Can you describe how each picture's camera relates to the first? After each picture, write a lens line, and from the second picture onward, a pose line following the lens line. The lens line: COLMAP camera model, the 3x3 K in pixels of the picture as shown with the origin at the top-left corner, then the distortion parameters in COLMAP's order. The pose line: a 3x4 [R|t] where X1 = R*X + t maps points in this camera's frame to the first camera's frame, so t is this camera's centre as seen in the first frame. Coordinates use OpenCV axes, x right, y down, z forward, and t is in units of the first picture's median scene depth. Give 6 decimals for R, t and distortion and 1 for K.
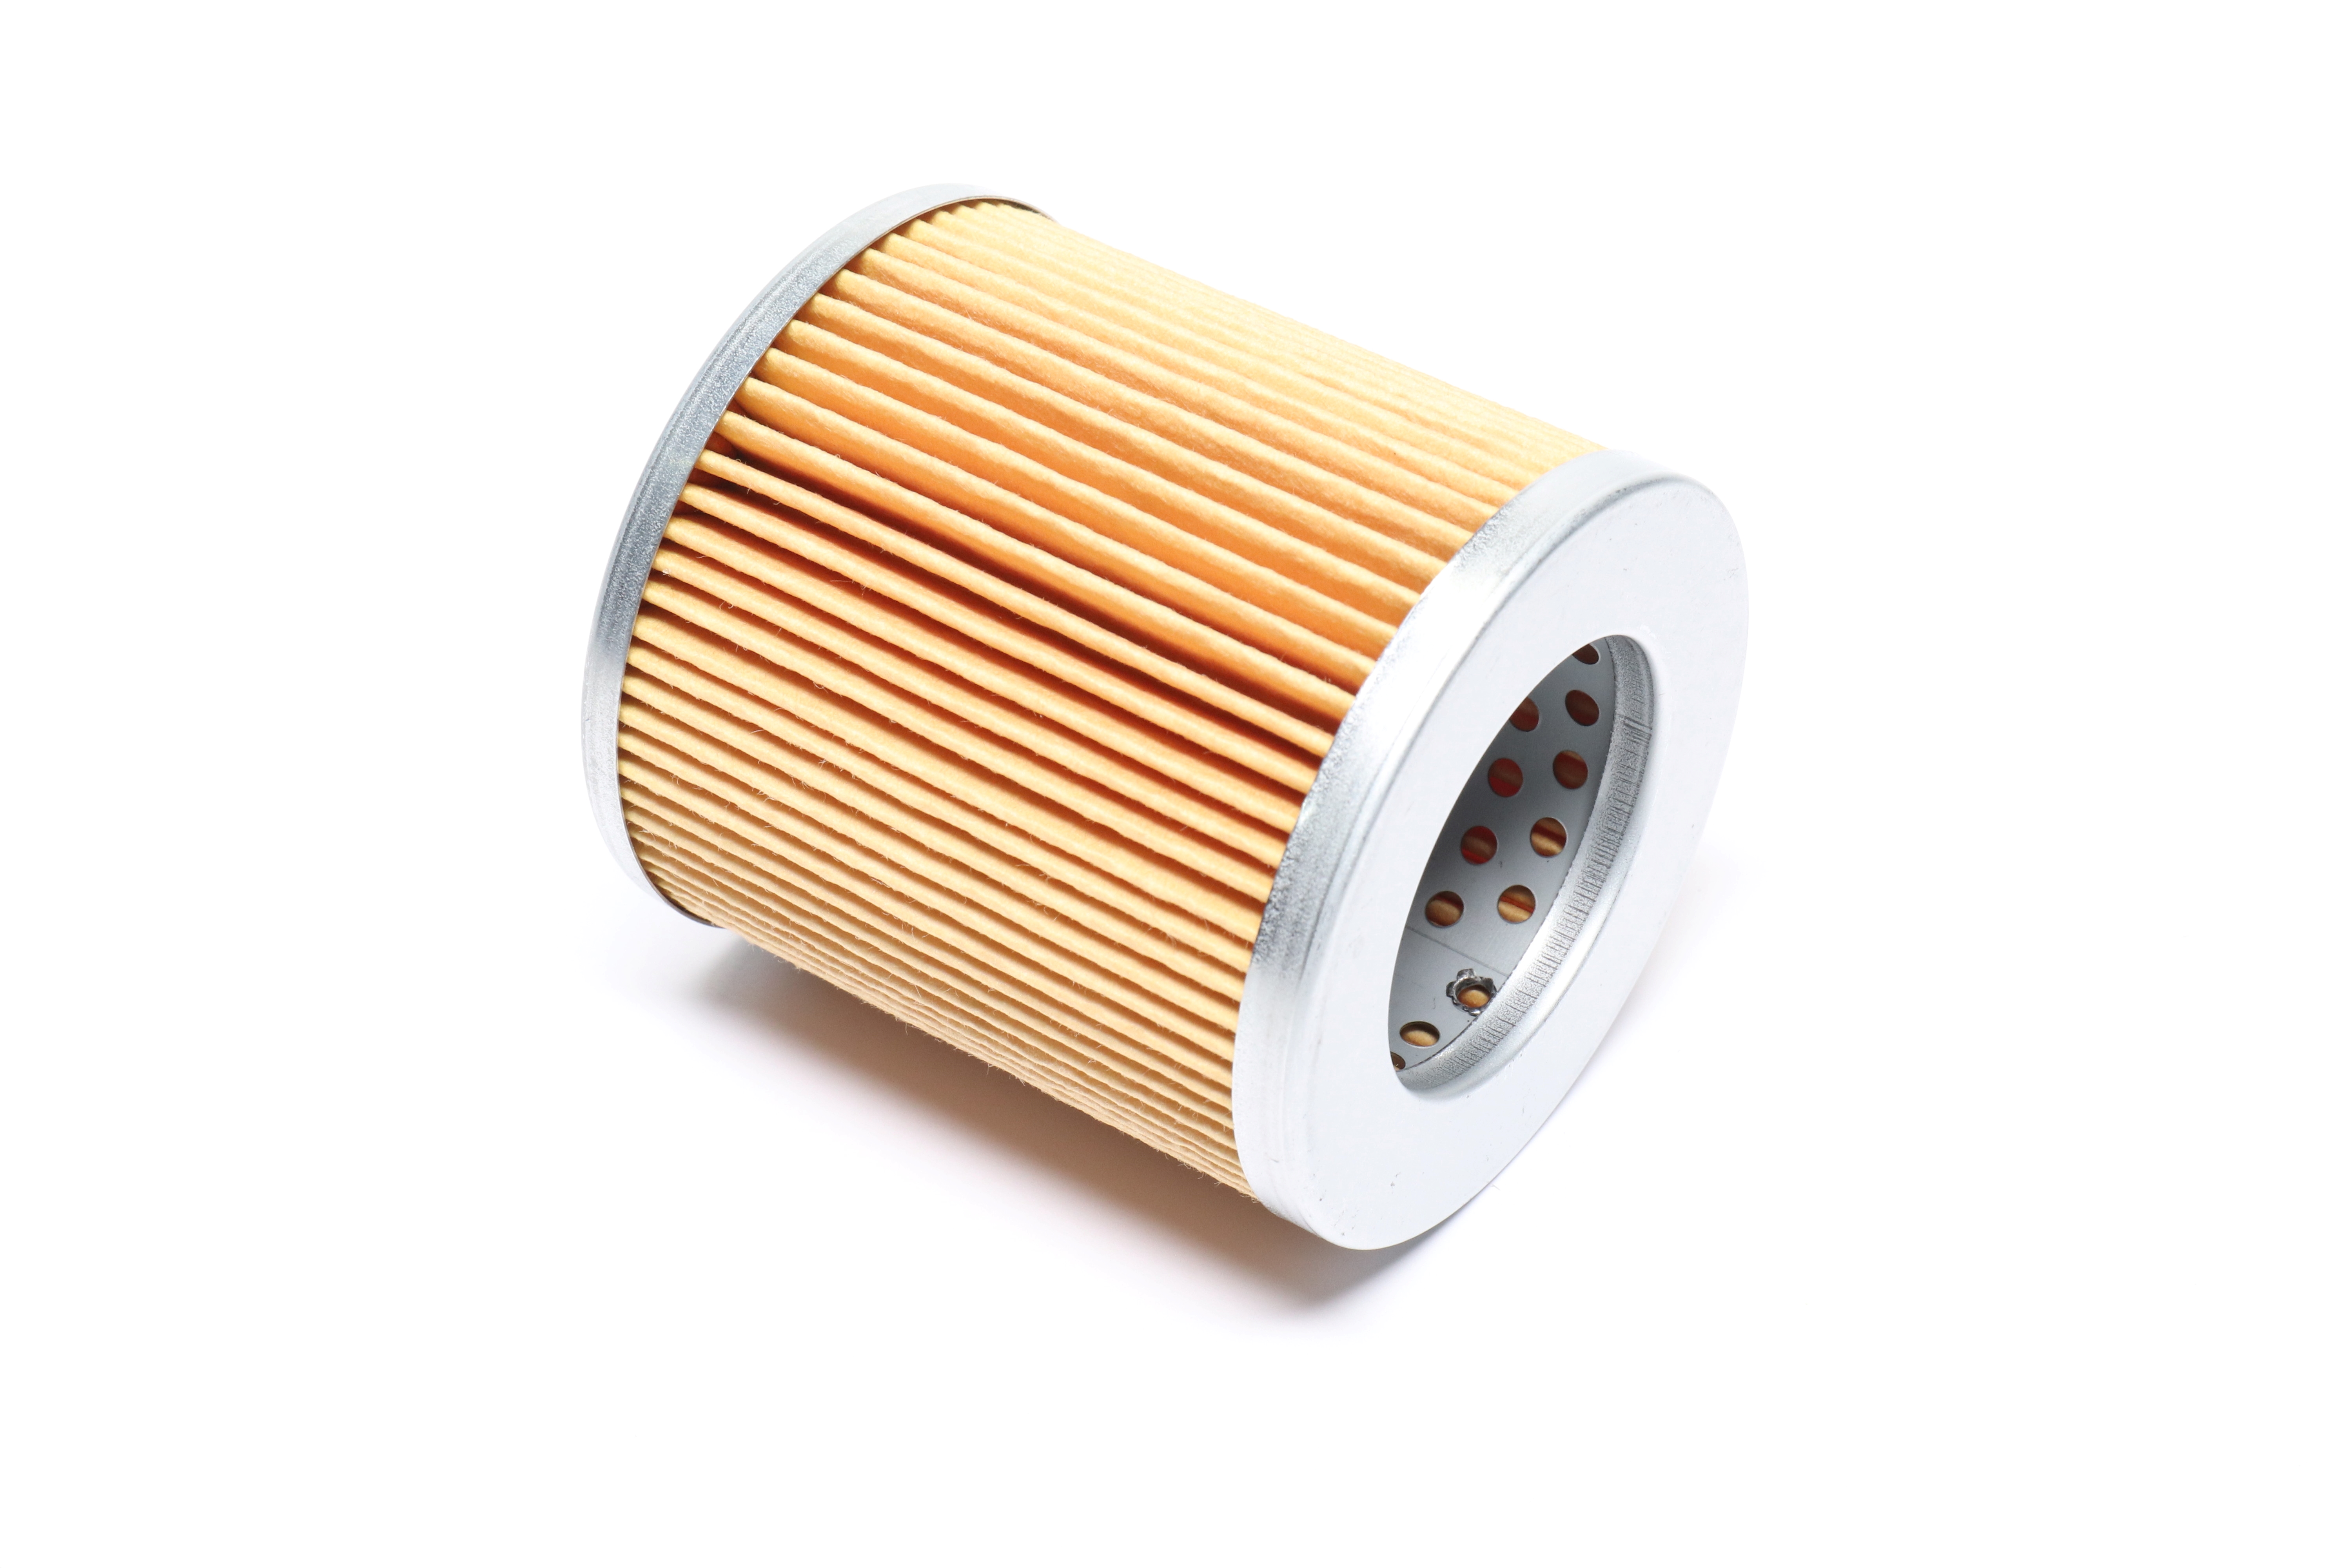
lens RADIAL K [[5828.2, 0, 1176.0], [0, 5828.2, 784.0], [0, 0, 1]] dist [0.030455, 0.029595]
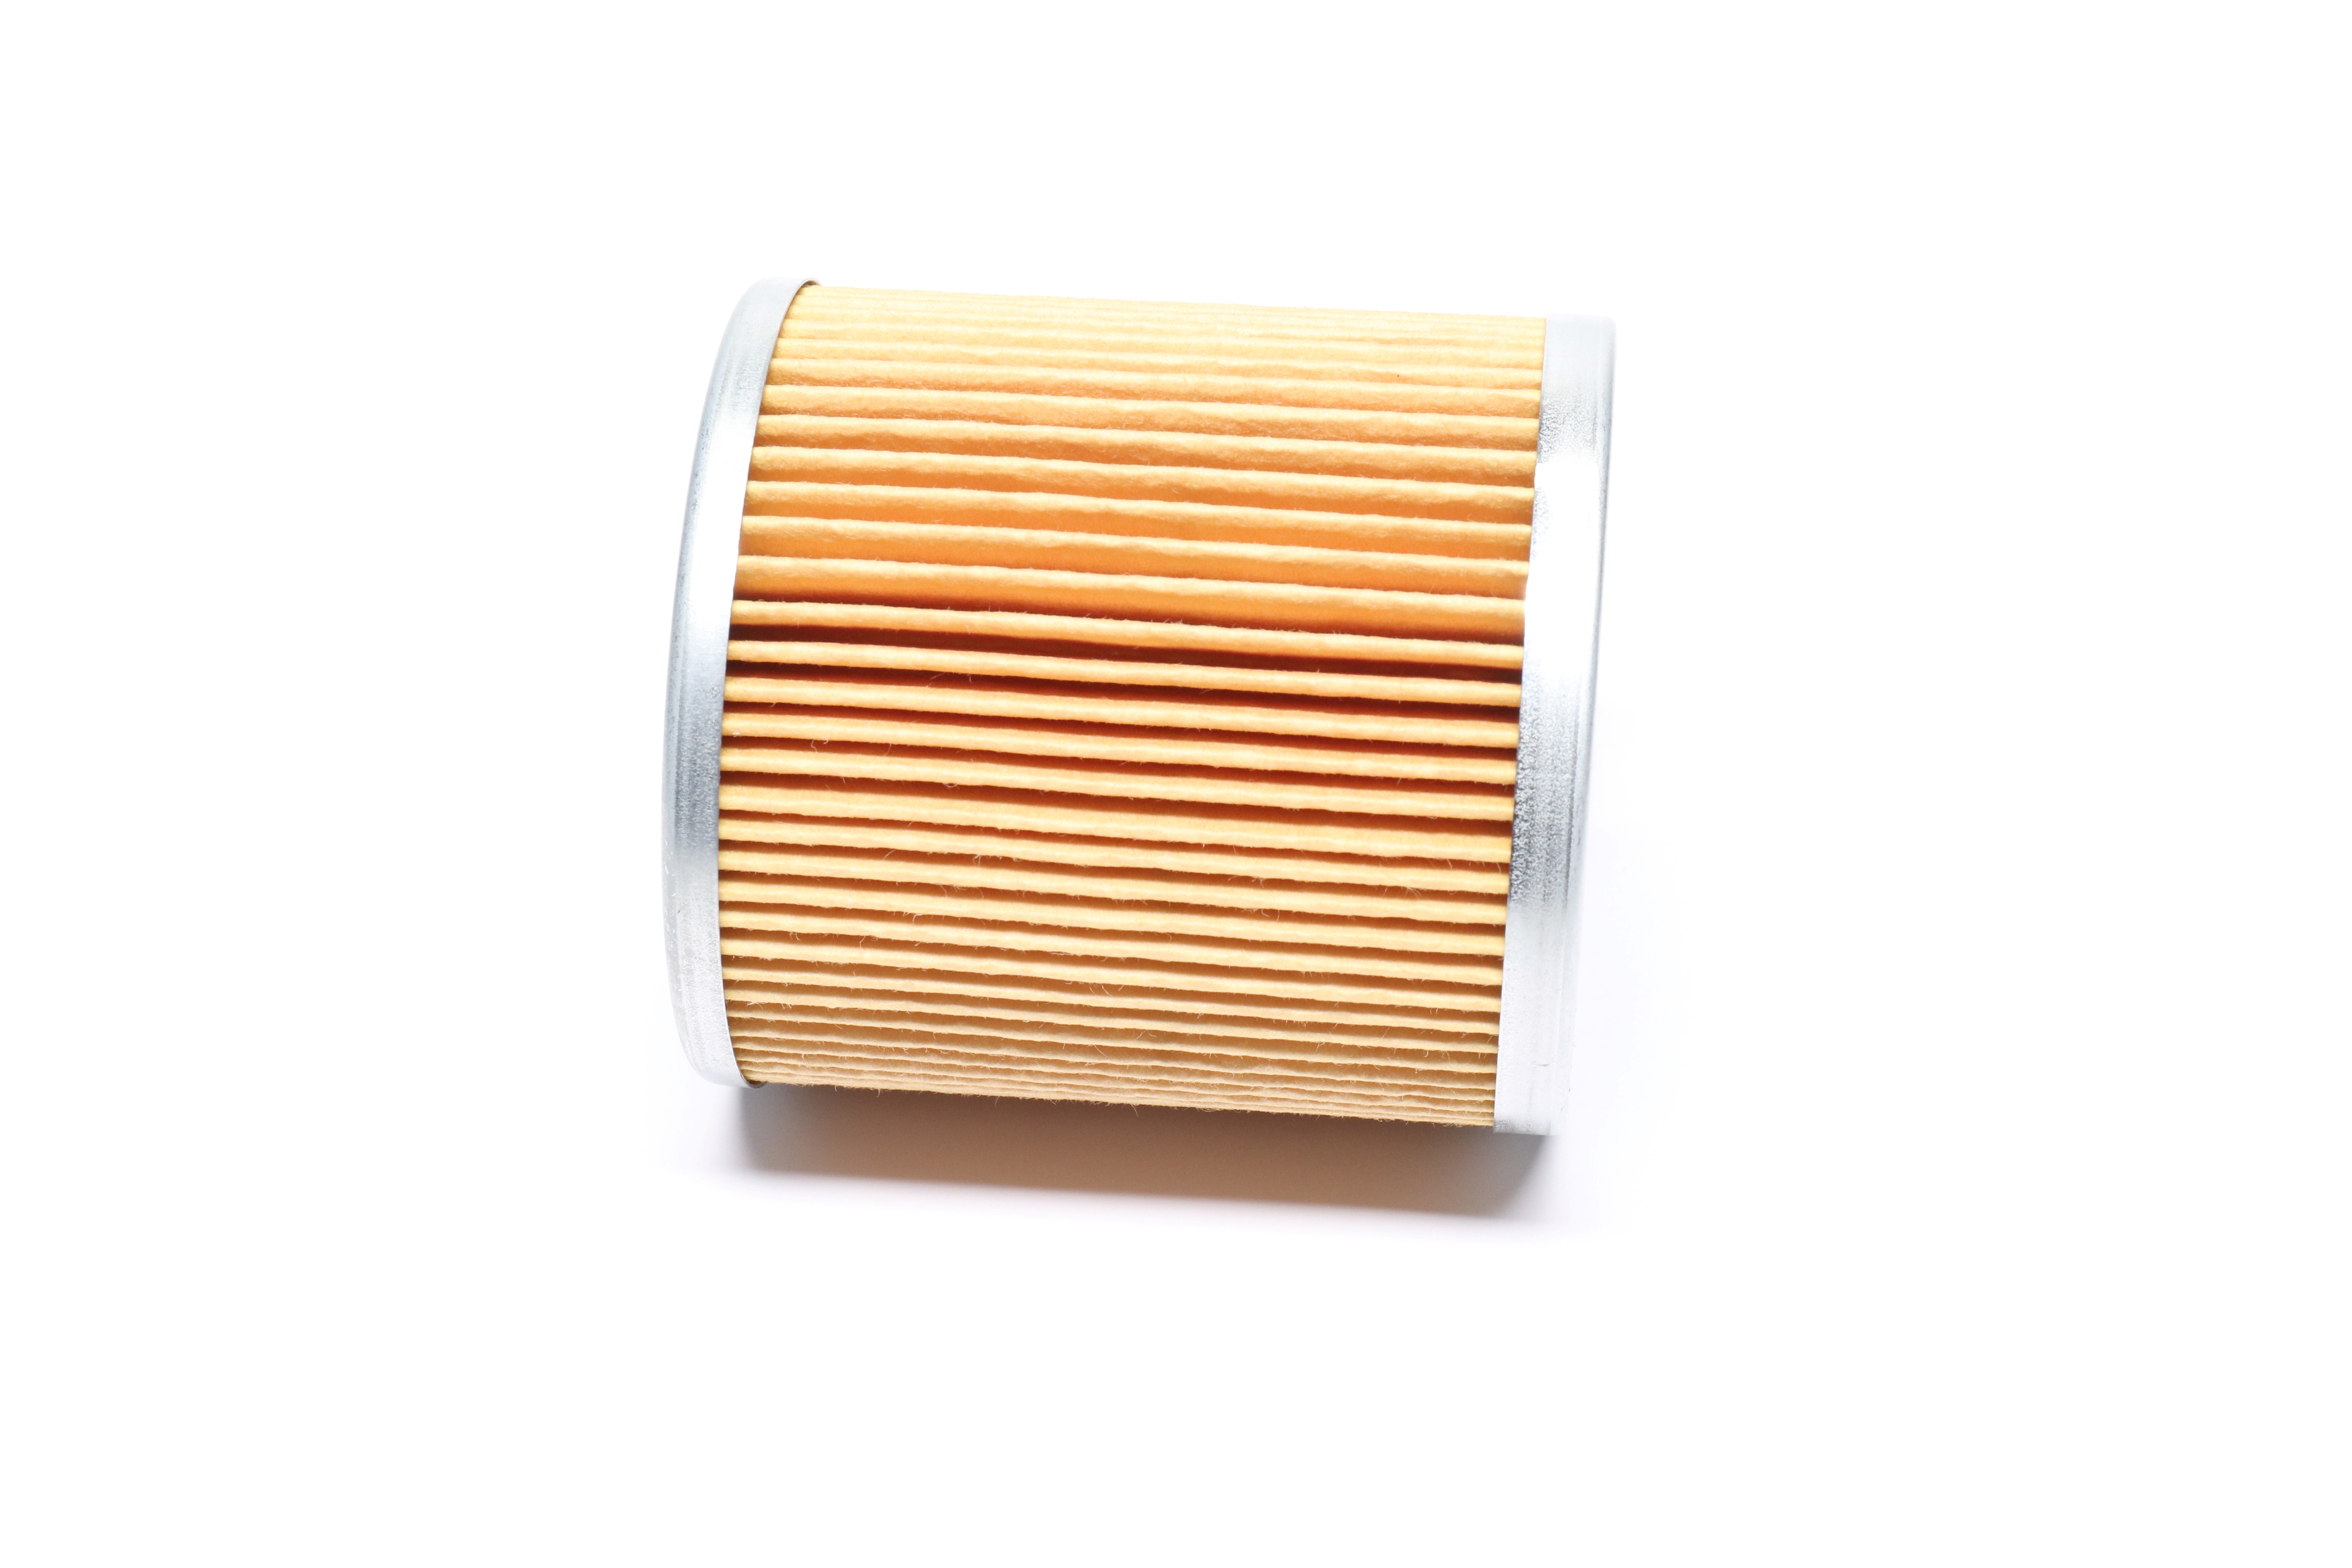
lens RADIAL K [[5828.2, 0, 1176.0], [0, 5828.2, 784.0], [0, 0, 1]] dist [0.030455, 0.029595]
pose [[0.848011, -0.331864, 0.413211, -0.434077], [0.332327, 0.940320, 0.073185, -0.076129], [-0.412838, 0.075259, 0.907690, 0.097389]]
